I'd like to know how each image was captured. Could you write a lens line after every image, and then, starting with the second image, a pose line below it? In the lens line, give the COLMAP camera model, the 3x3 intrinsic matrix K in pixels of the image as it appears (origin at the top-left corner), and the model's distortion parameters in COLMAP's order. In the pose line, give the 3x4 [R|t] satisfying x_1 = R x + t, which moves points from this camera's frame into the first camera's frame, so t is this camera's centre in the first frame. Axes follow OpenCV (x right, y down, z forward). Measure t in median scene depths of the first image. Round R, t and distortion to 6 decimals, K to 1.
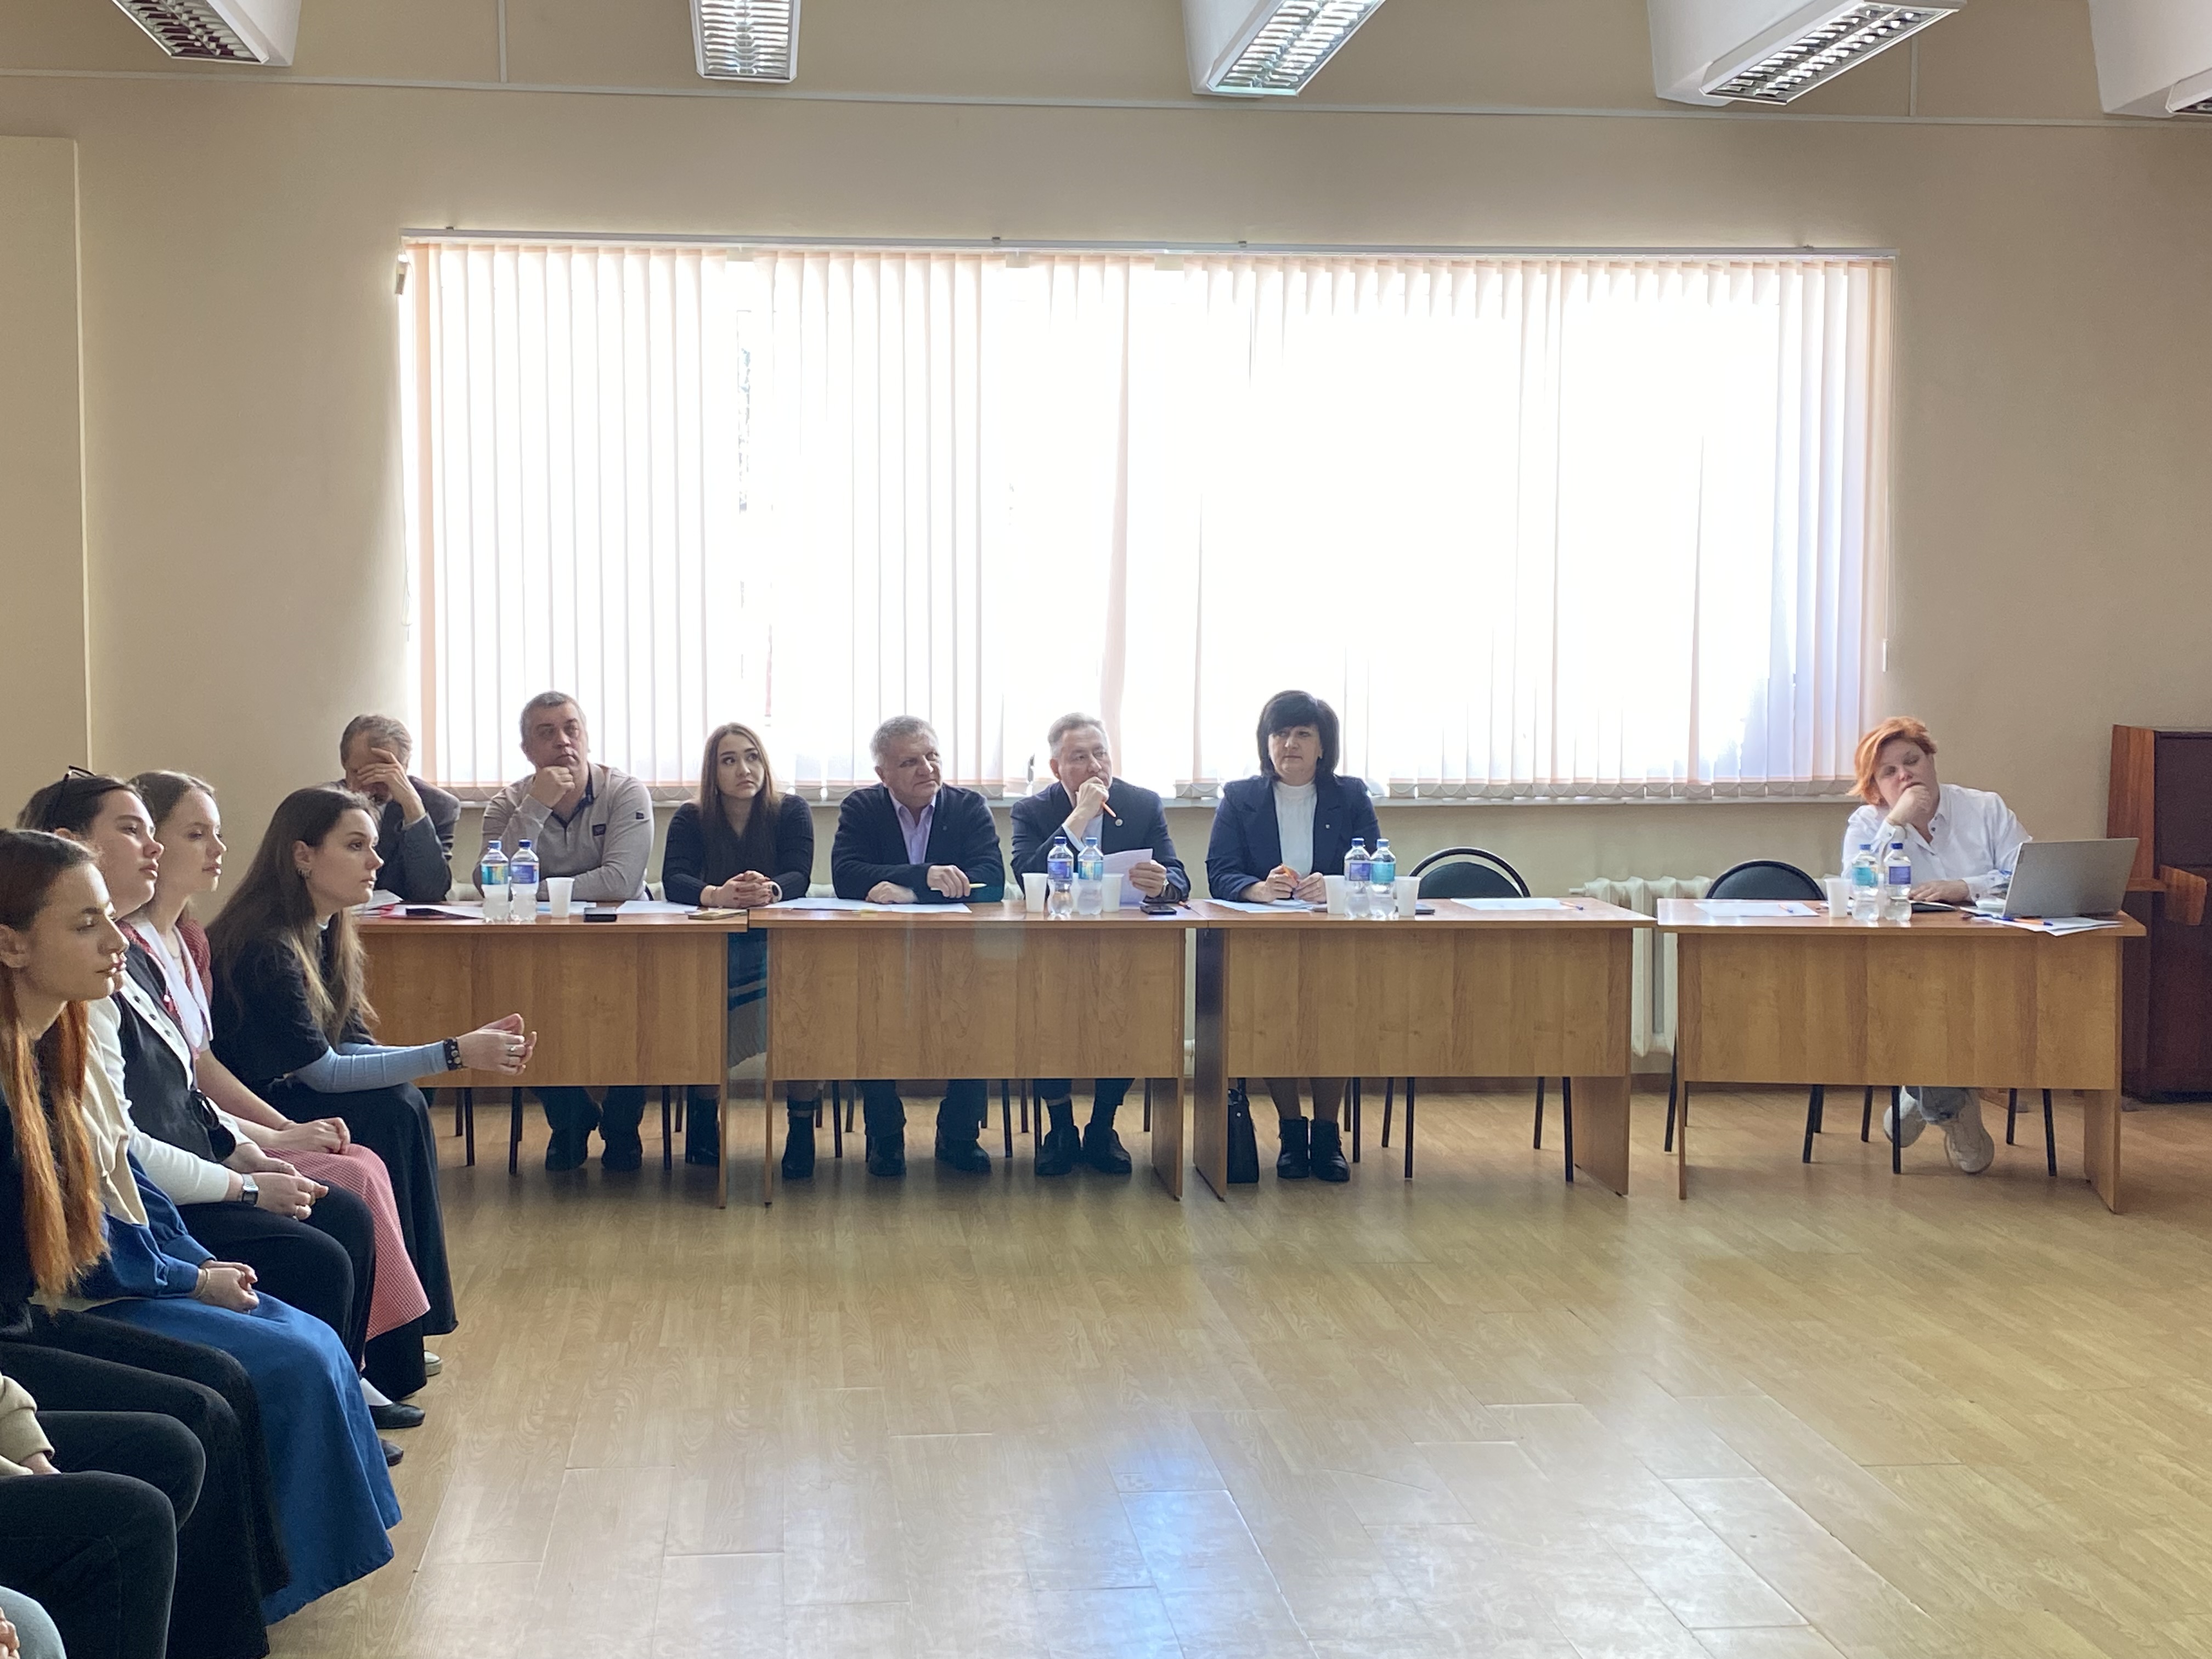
lens RADIAL K [[2778.6, 0, 1130.0], [0, 2778.6, 846.9], [0, 0, 1]] dist [0.024403, 0.000000]
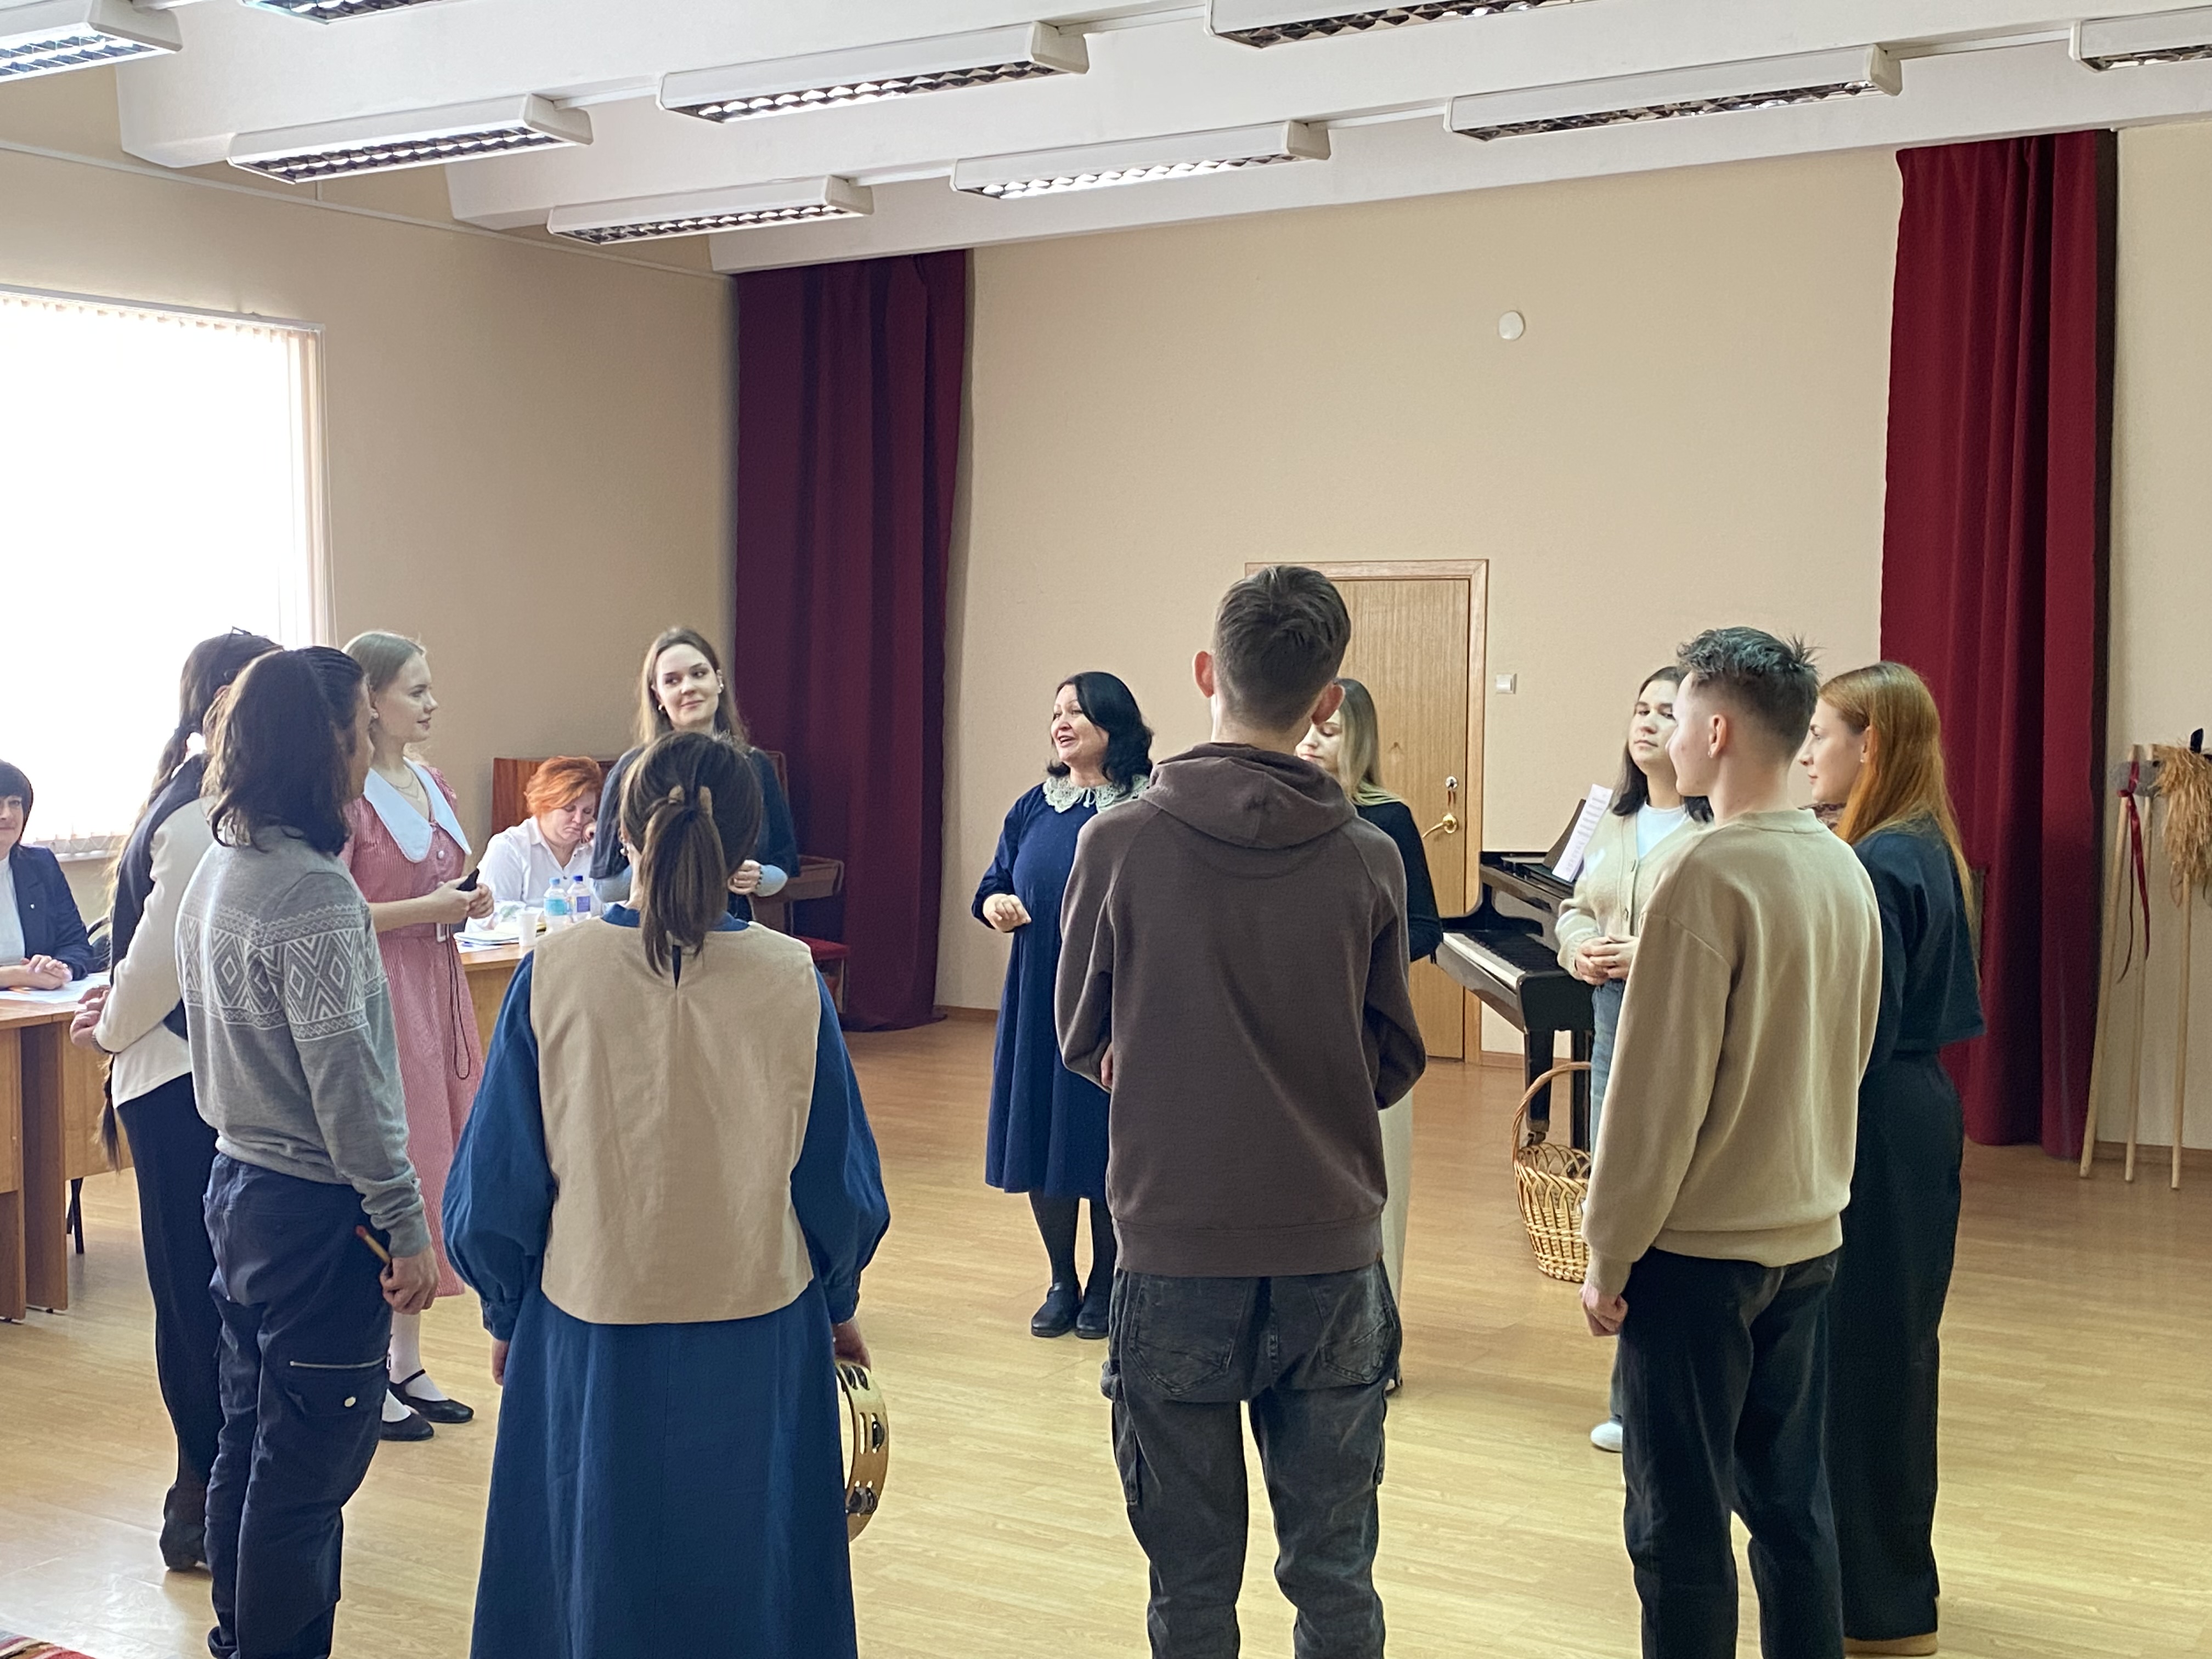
lens RADIAL K [[2662.2, 0, 1100.6], [0, 2662.2, 841.4], [0, 0, 1]] dist [0.027197, 0.000000]
pose [[0.624339, -0.058353, 0.778971, -0.382617], [0.057084, 0.997948, 0.029005, -0.030084], [-0.779065, 0.026358, 0.626389, 0.135590]]
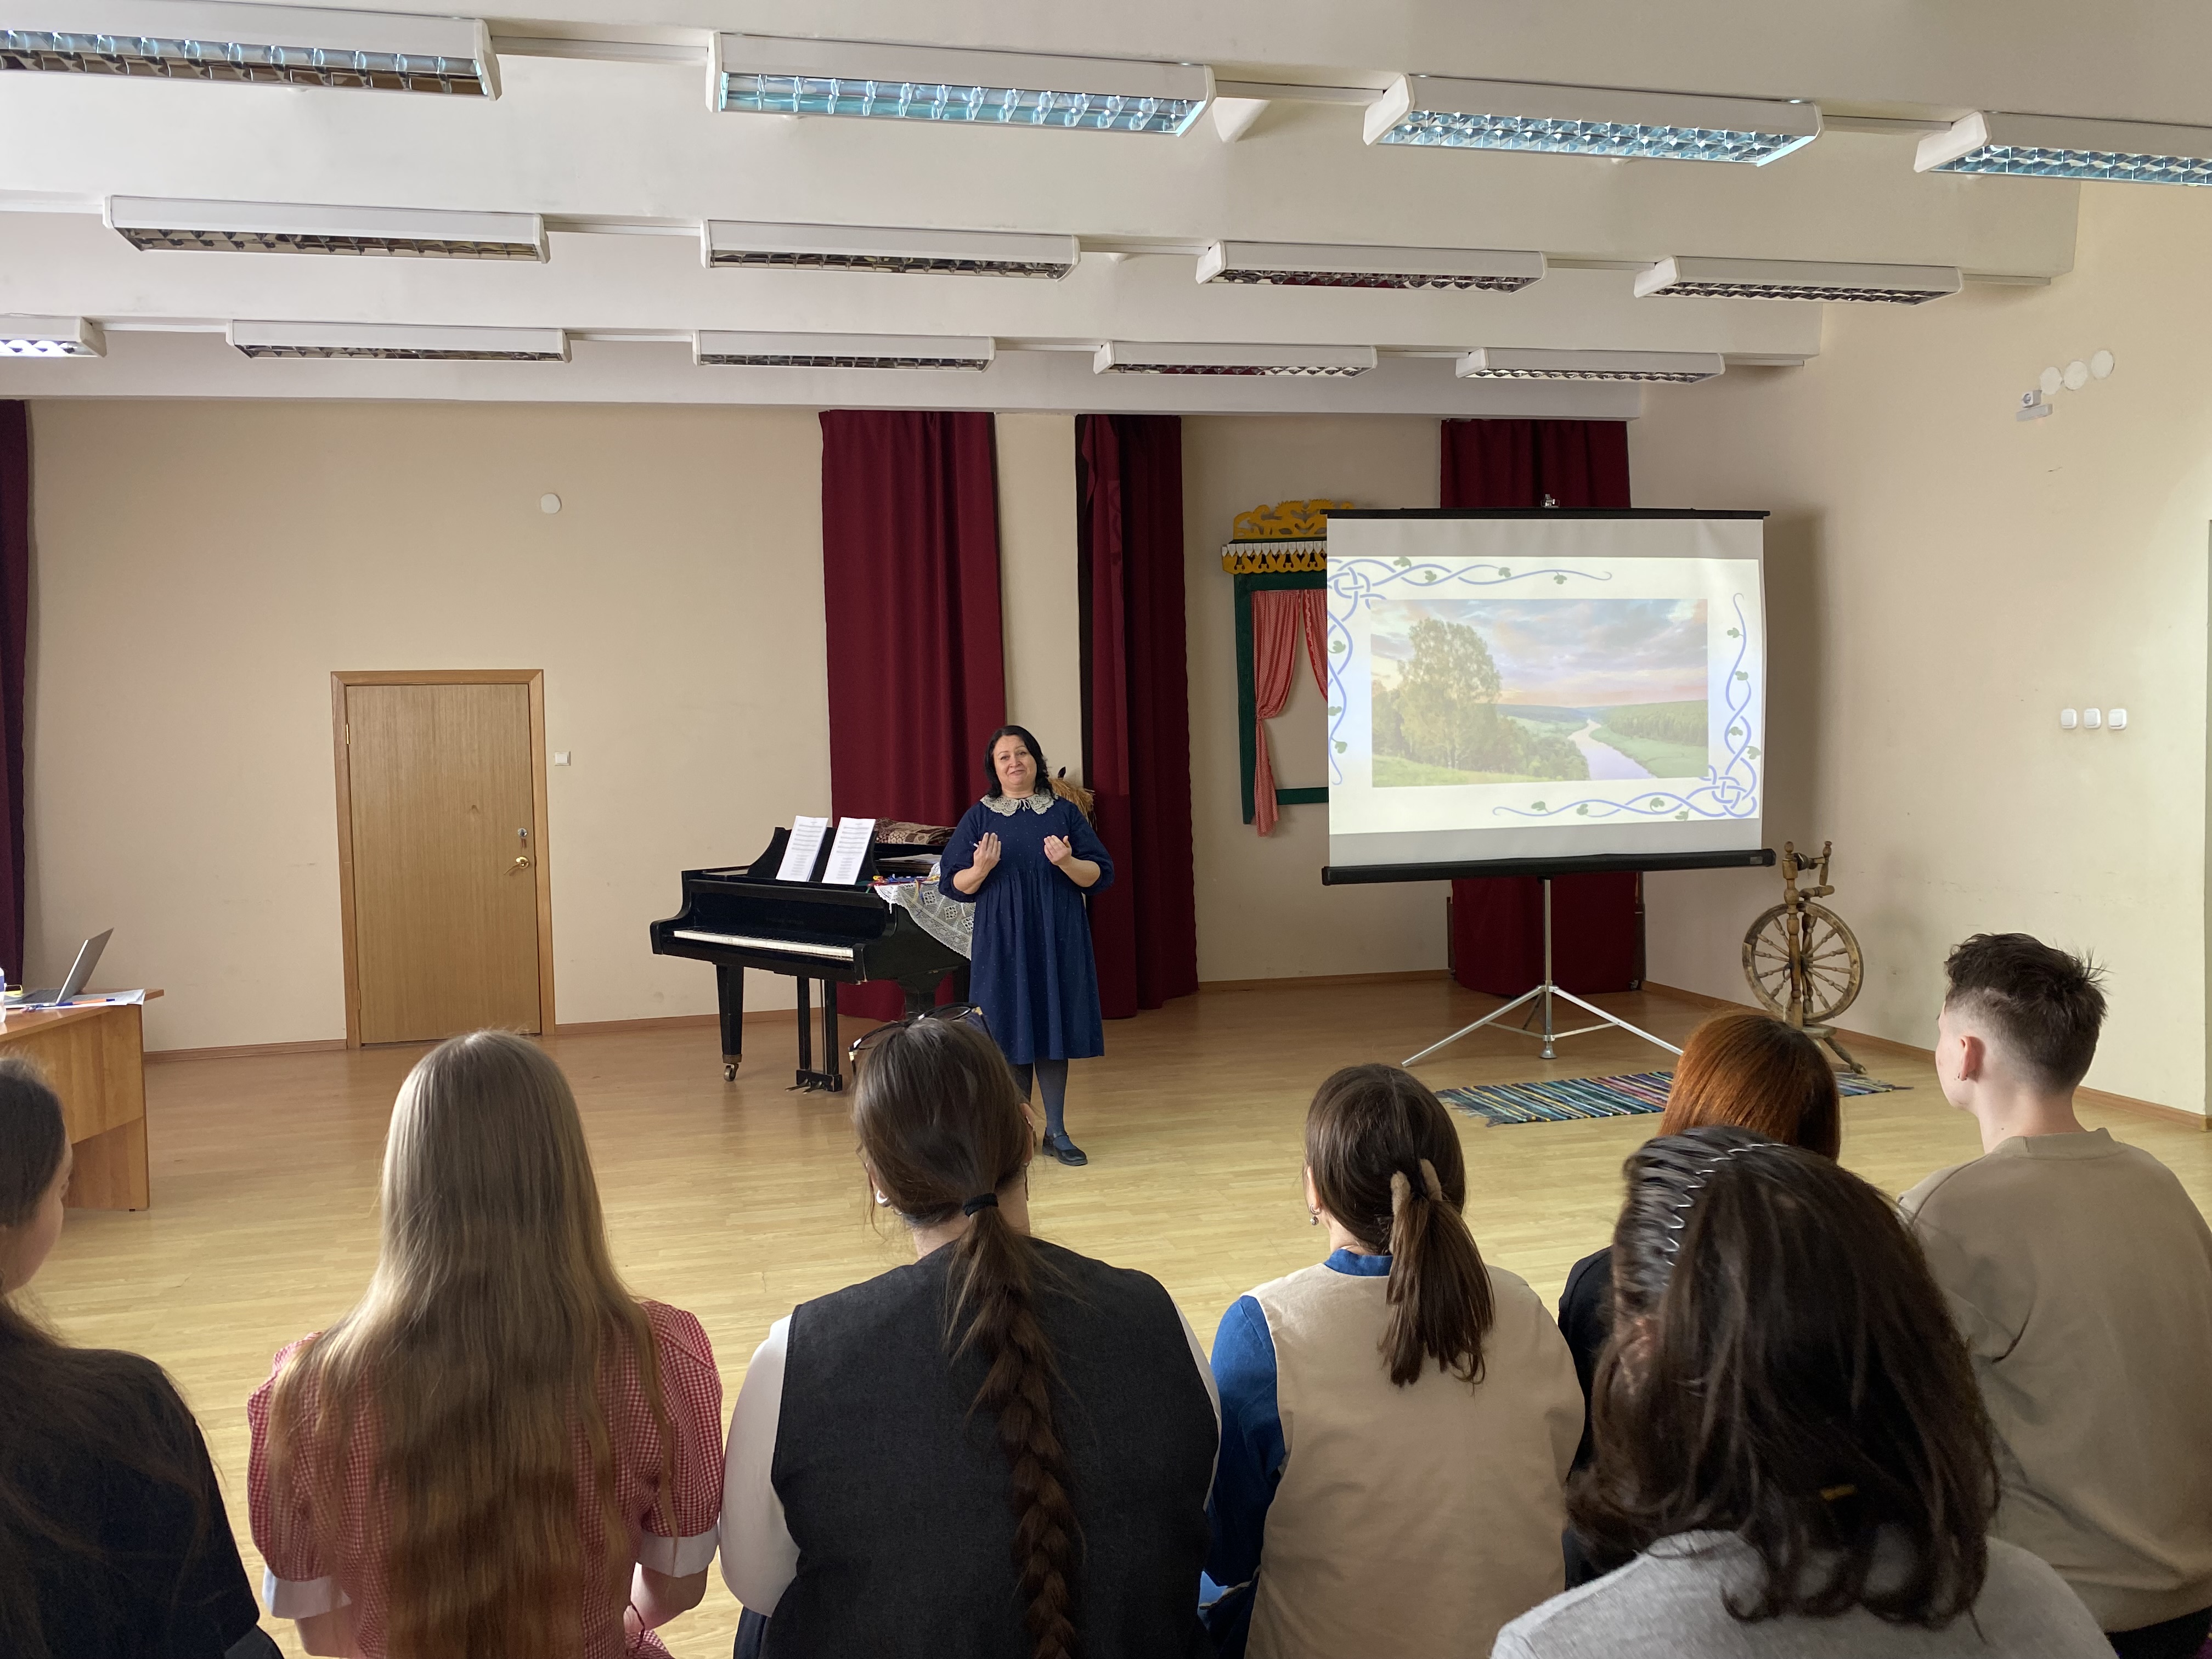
lens RADIAL K [[1711.1, 0, 1087.8], [0, 1711.1, 824.6], [0, 0, 1]] dist [0.026169, -0.022385]
pose [[-0.086195, -0.044909, 0.995266, -0.431993], [0.093437, 0.994216, 0.052954, -0.041323], [-0.991887, 0.097559, -0.081500, 0.521040]]
